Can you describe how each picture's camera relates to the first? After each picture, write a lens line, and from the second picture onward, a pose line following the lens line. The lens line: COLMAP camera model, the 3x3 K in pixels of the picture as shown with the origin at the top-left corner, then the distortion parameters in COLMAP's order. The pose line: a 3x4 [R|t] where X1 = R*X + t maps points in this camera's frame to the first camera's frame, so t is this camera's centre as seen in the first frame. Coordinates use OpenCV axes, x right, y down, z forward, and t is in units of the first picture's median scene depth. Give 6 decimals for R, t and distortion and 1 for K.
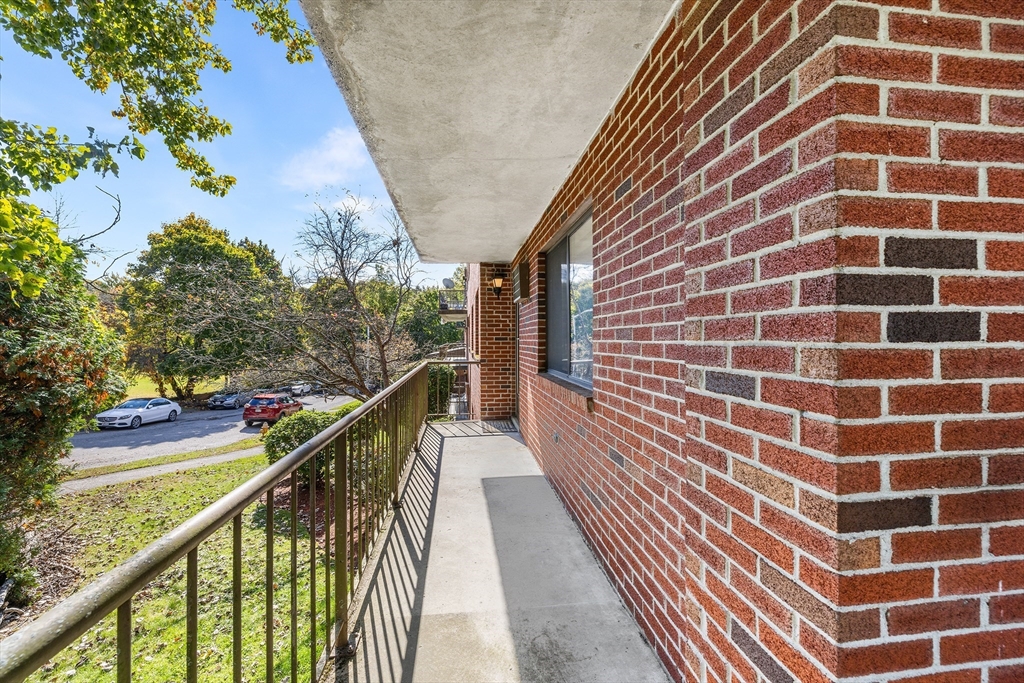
lens RADIAL K [[433.9, 0, 509.3], [0, 433.9, 337.7], [0, 0, 1]] dist [0.001628, 0.000104]
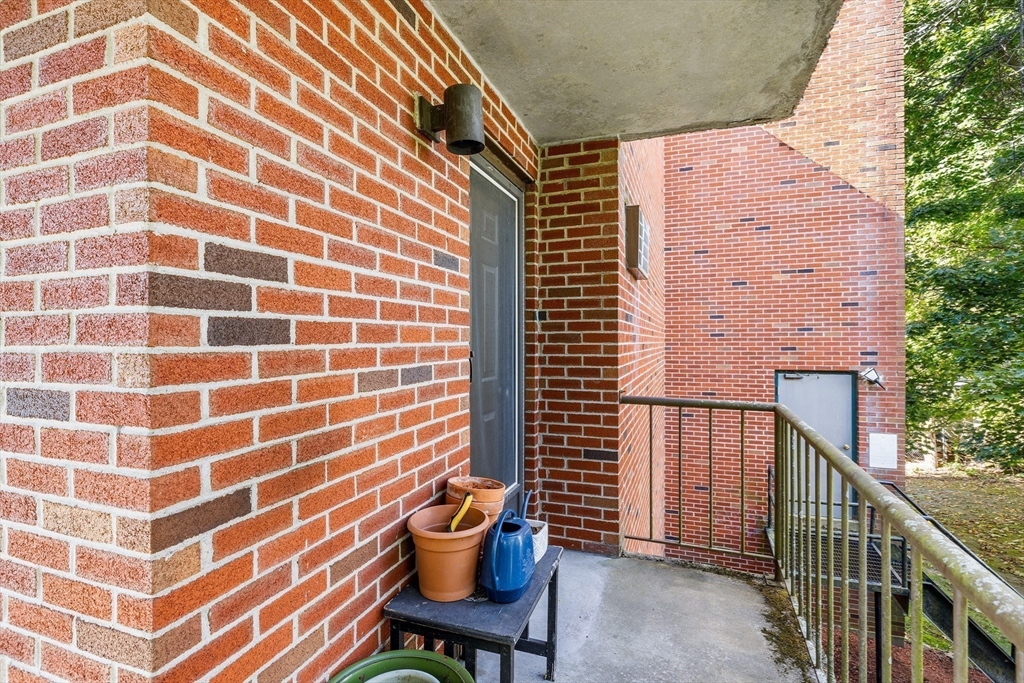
lens RADIAL K [[482.3, 0, 510.9], [0, 482.3, 338.3], [0, 0, 1]] dist [-0.003631, -0.000406]
pose [[0.457758, 0.002871, 0.889072, 0.192548], [0.001068, 0.999992, -0.003779, -0.002455], [-0.889076, 0.002679, 0.457752, -0.140137]]
